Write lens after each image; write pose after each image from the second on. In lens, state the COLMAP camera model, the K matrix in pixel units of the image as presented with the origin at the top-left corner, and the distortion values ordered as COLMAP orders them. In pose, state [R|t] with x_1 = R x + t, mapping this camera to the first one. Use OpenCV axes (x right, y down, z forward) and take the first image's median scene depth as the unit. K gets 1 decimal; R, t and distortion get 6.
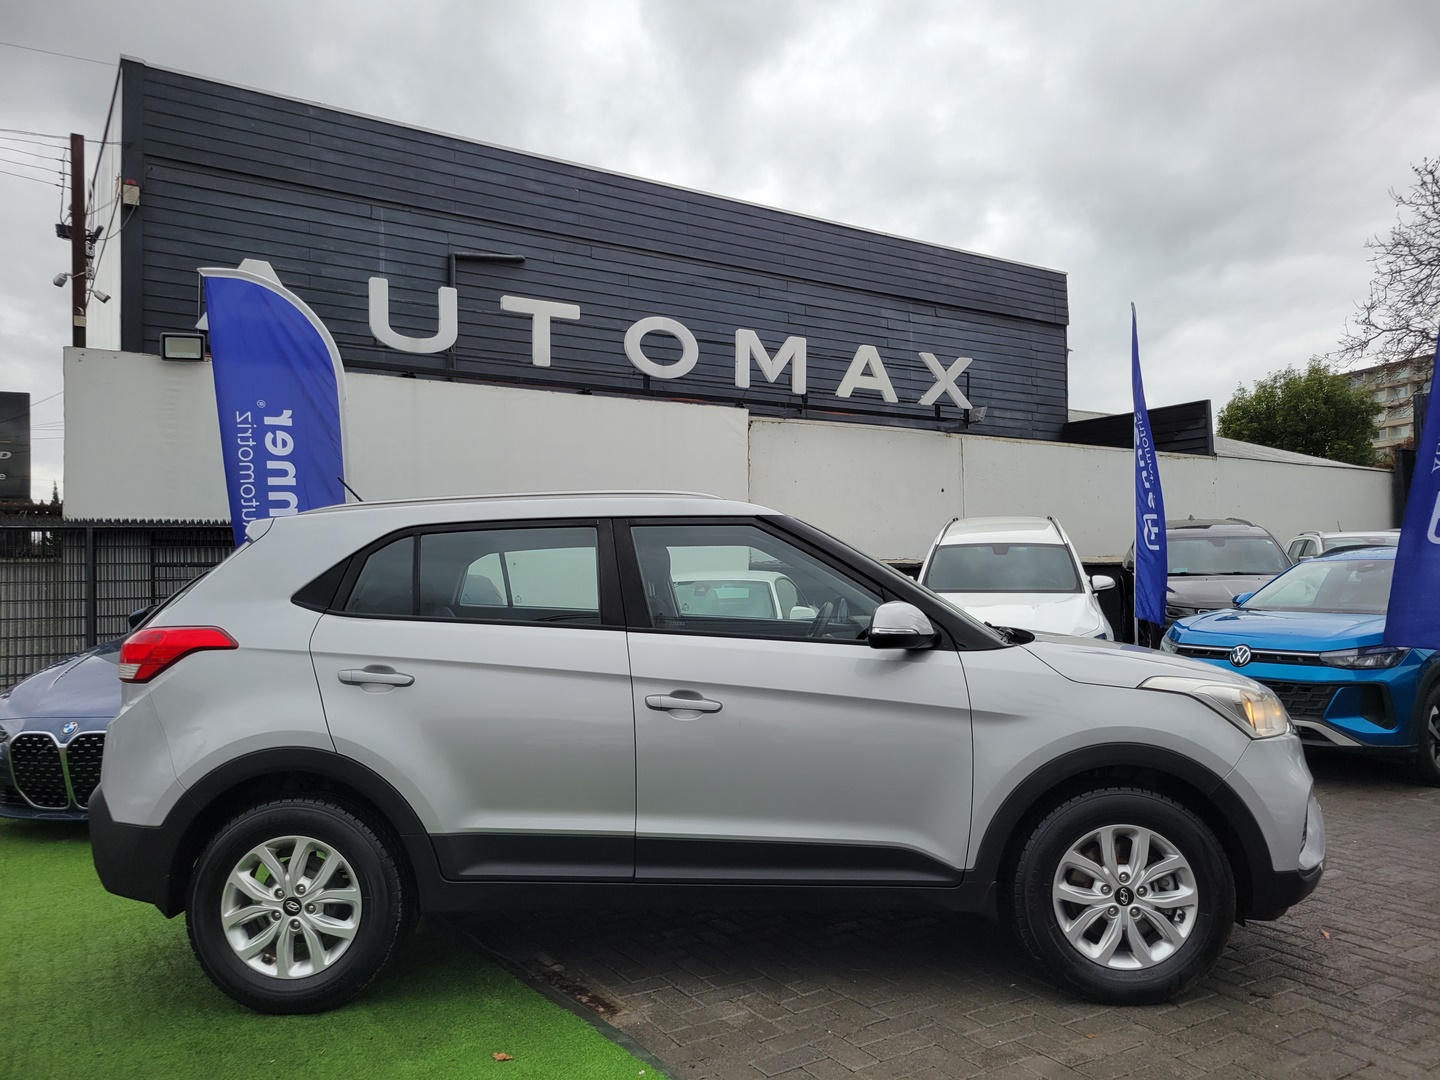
lens RADIAL K [[1100.5, 0, 720.0], [0, 1100.5, 540.0], [0, 0, 1]] dist [0.026811, -0.004163]
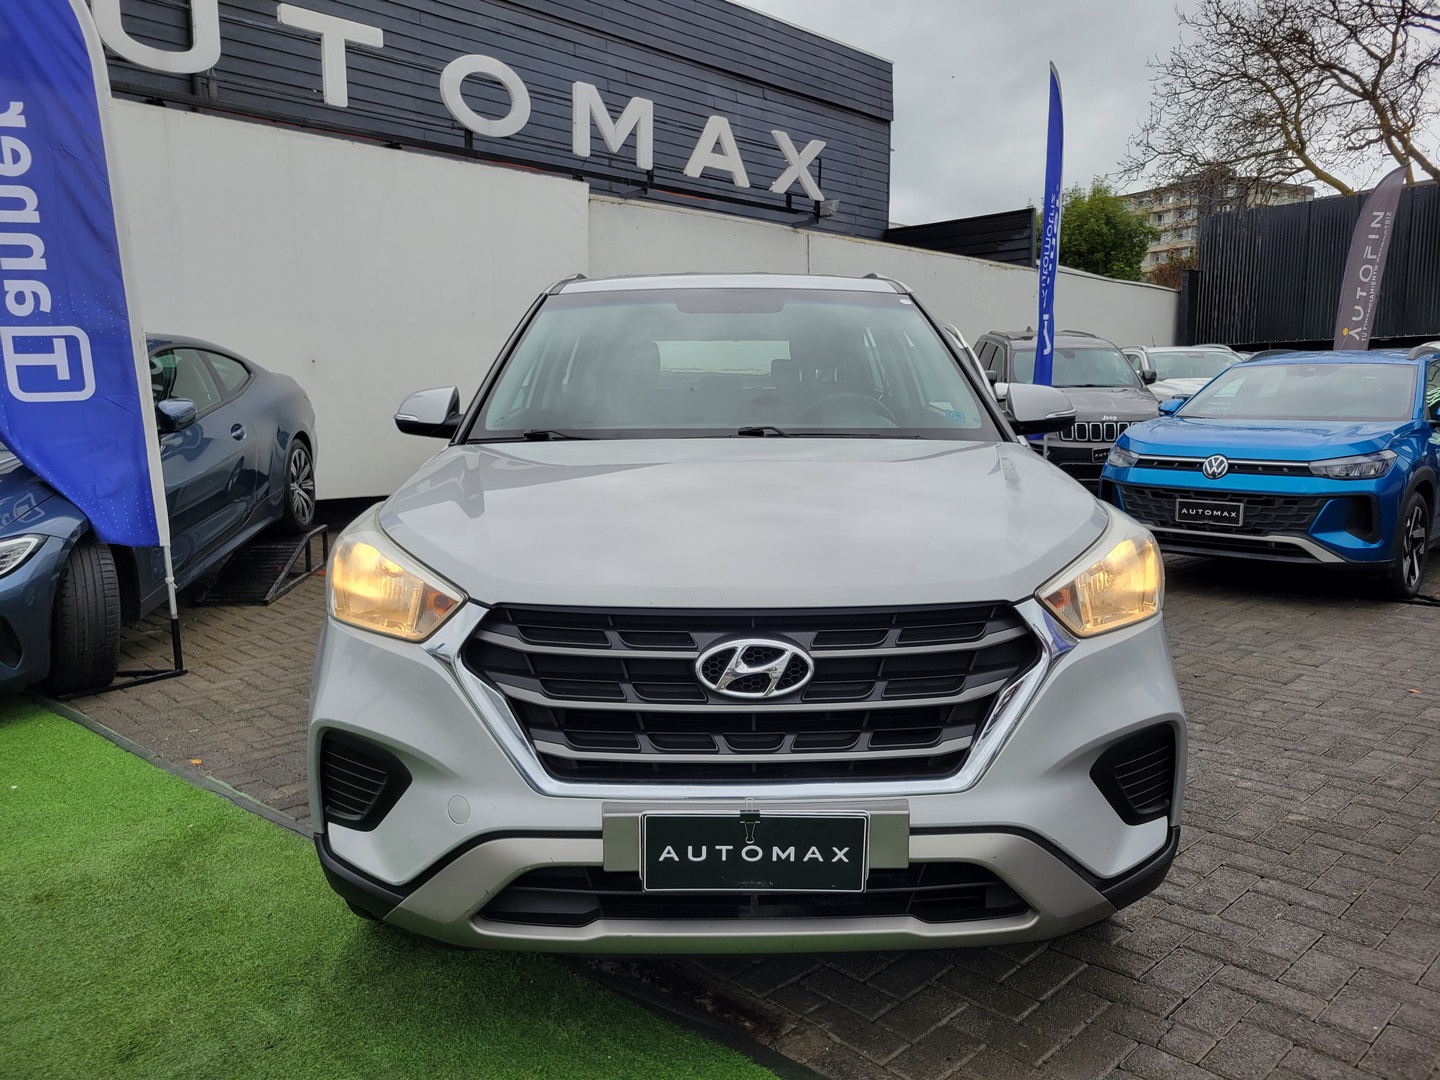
lens RADIAL K [[1100.5, 0, 720.0], [0, 1100.5, 540.0], [0, 0, 1]] dist [0.026811, -0.004163]
pose [[0.973814, -0.020774, 0.226394, -0.067082], [-0.015863, 0.987180, 0.158819, 0.013685], [-0.226791, -0.158252, 0.961001, 0.110477]]
